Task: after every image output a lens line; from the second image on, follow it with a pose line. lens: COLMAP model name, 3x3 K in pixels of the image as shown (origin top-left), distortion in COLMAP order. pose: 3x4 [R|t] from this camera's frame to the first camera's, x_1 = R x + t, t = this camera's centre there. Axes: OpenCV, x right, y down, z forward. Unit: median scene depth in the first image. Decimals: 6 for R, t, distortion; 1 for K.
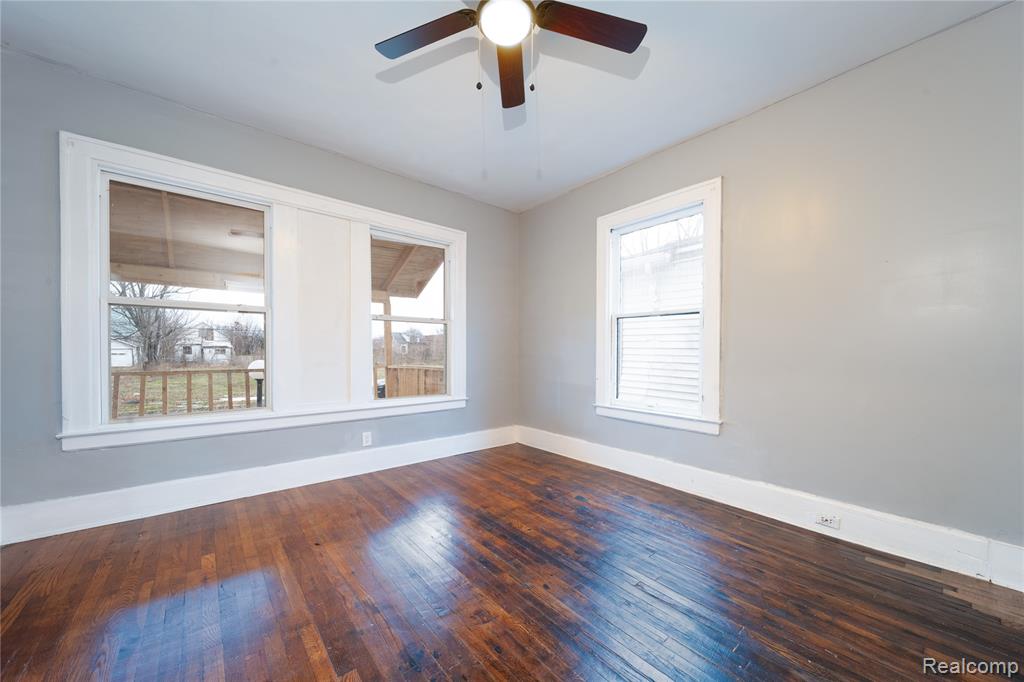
lens RADIAL K [[394.2, 0, 519.2], [0, 394.2, 351.3], [0, 0, 1]] dist [-0.000859, -0.000670]
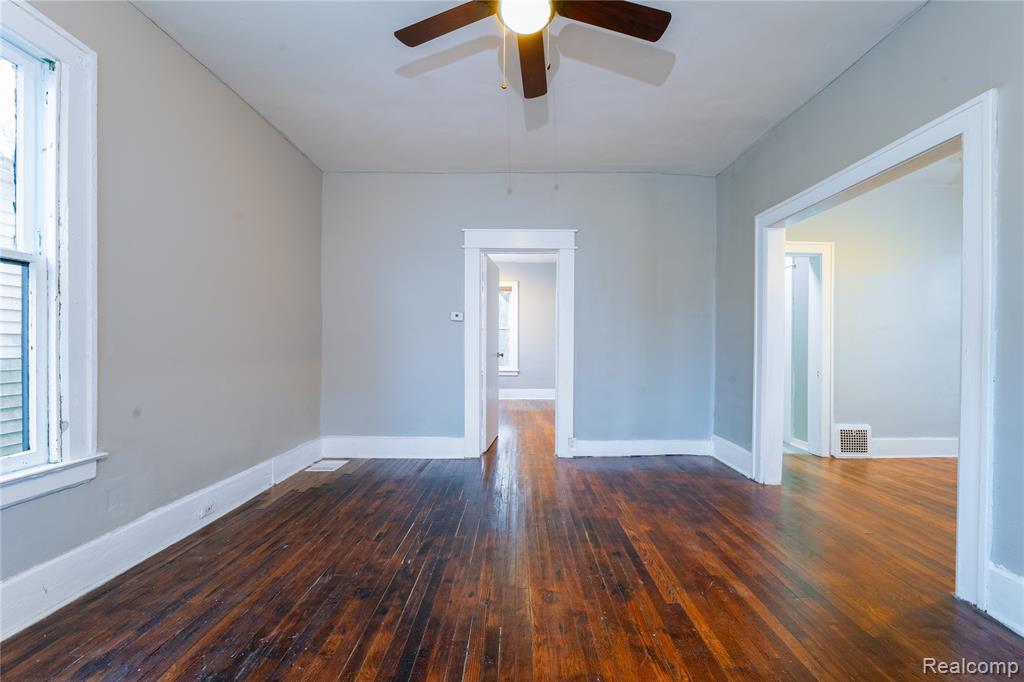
lens RADIAL K [[394.2, 0, 518.8], [0, 394.2, 344.8], [0, 0, 1]] dist [-0.000859, -0.000670]
pose [[-0.781243, -0.010675, 0.624136, -0.513871], [-0.011172, 0.999933, 0.003119, -0.004606], [-0.624127, -0.004536, -0.781310, 1.424049]]
